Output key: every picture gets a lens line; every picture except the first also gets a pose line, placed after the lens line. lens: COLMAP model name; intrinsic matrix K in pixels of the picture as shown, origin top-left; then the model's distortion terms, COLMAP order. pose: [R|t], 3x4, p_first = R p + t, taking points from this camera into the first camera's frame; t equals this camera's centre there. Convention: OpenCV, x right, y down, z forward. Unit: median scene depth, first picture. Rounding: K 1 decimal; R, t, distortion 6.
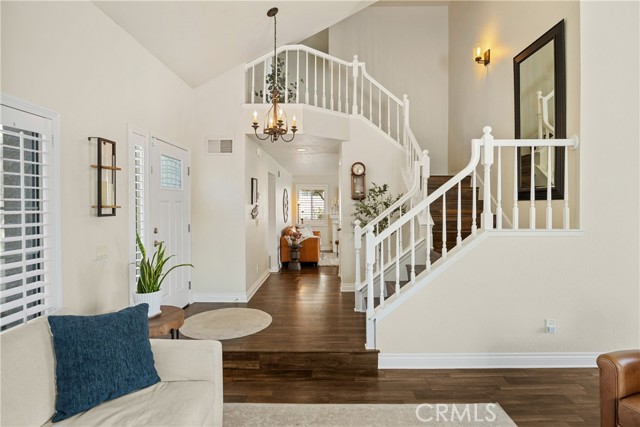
lens RADIAL K [[327.6, 0, 320.0], [0, 327.6, 213.5], [0, 0, 1]] dist [-0.014730, -0.000884]
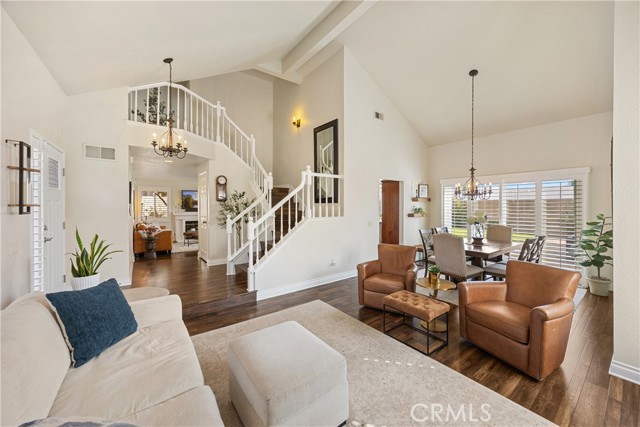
lens RADIAL K [[242.3, 0, 320.0], [0, 242.3, 209.9], [0, 0, 1]] dist [-0.000061, -0.000012]
pose [[0.795047, -0.006319, 0.606514, -0.230766], [0.008817, 0.999960, -0.001139, 0.002650], [-0.606483, 0.006253, 0.795072, -0.149935]]
